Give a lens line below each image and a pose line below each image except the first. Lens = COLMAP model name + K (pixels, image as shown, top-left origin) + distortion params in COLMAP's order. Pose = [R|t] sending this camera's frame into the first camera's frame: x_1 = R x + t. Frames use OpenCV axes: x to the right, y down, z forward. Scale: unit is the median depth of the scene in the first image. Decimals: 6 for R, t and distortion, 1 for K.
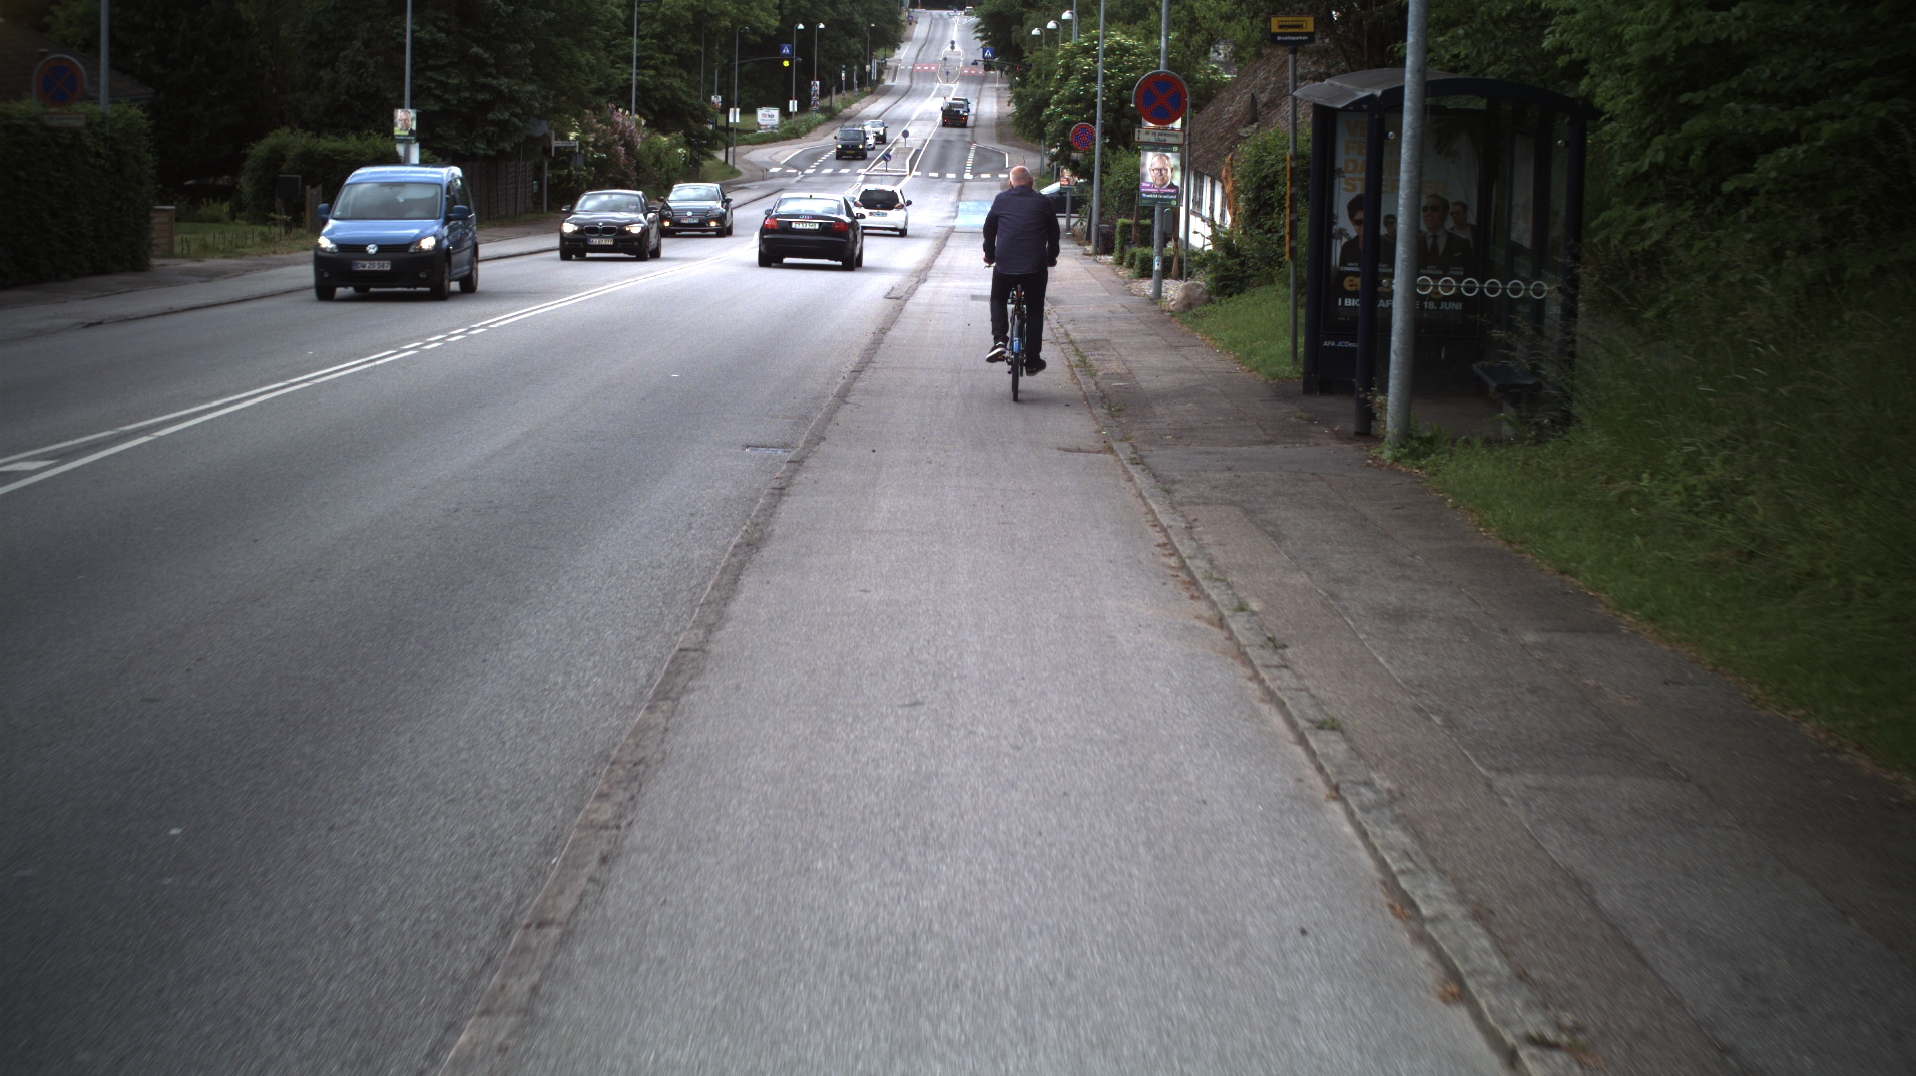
lens RADIAL K [[3425.3, 0, 958.0], [0, 3425.3, 538.0], [0, 0, 1]] dist [-0.295442, 0.293257]
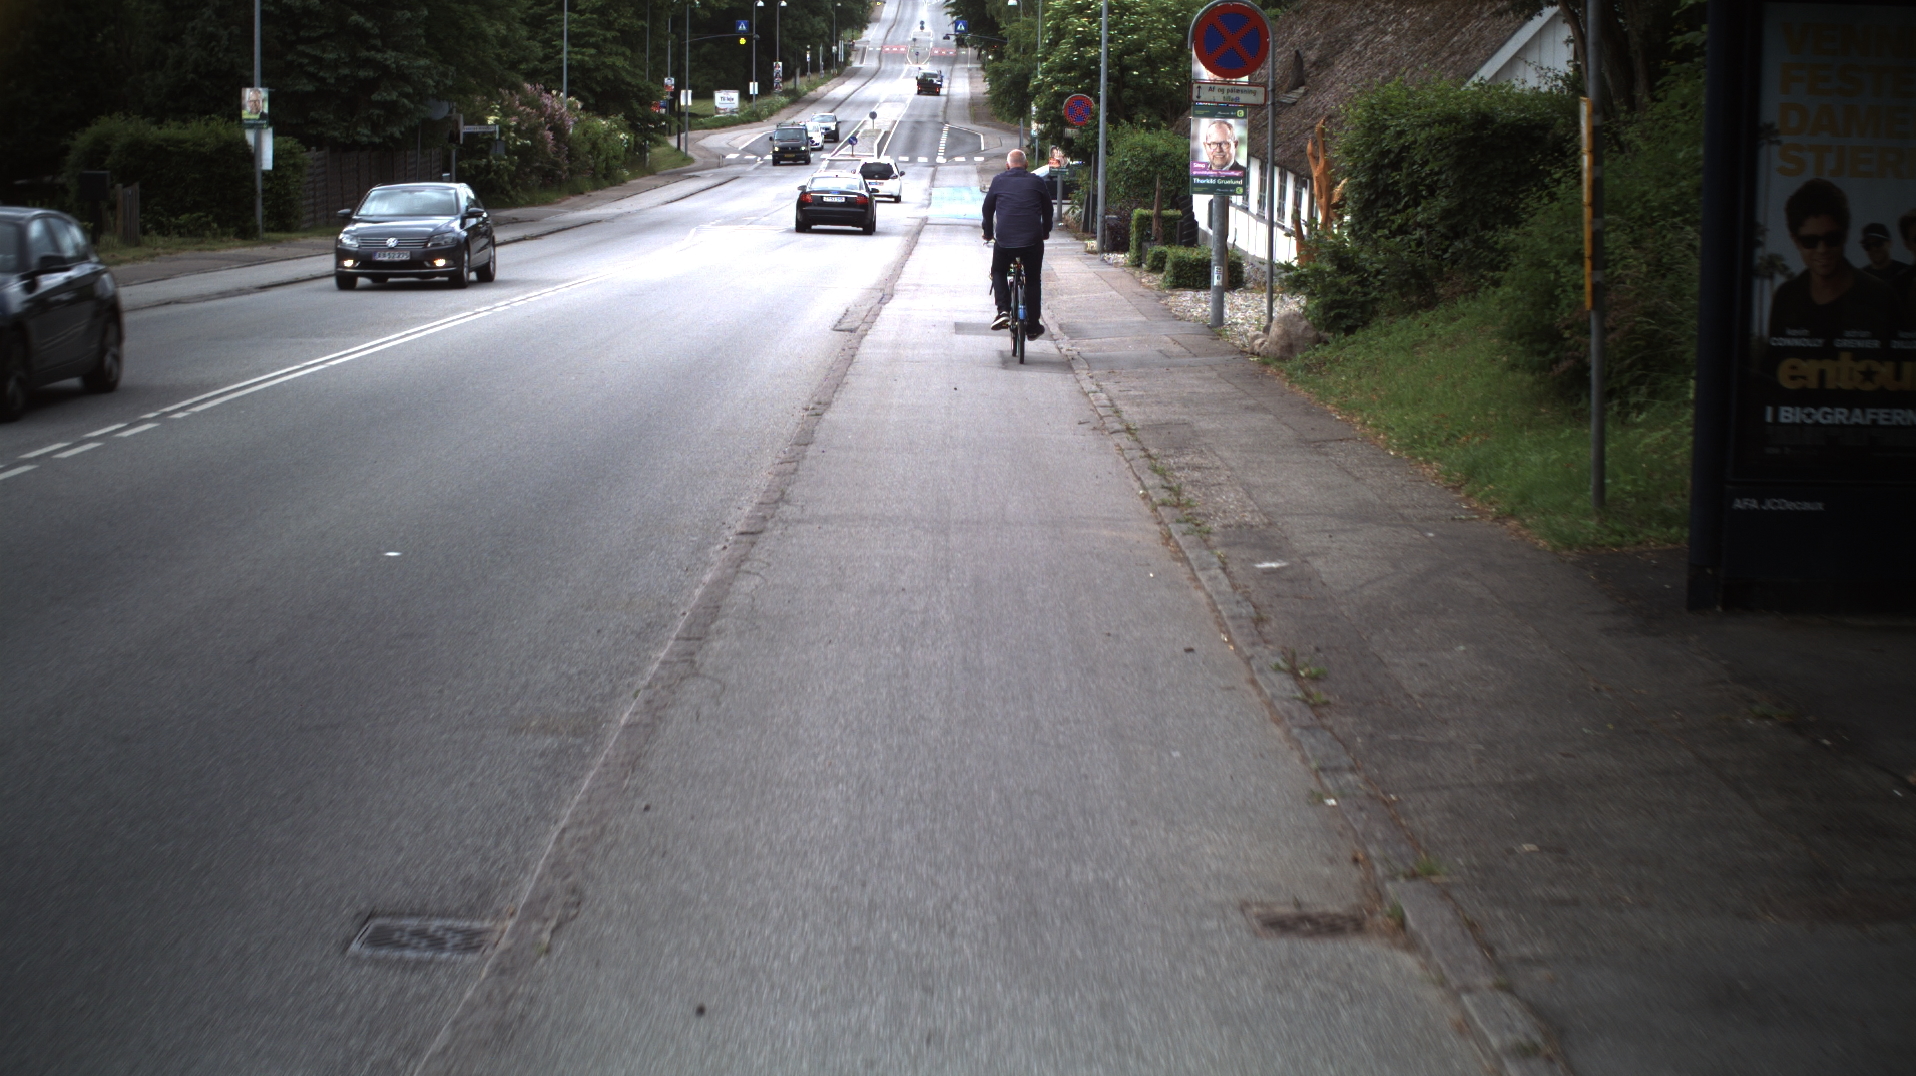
lens RADIAL K [[3425.3, 0, 958.0], [0, 3425.3, 538.0], [0, 0, 1]] dist [-0.295442, 0.293257]
pose [[0.999858, -0.015457, 0.006682, -0.000575], [0.015427, 0.999870, 0.004629, -0.019003], [-0.006752, -0.004525, 0.999967, 0.183538]]
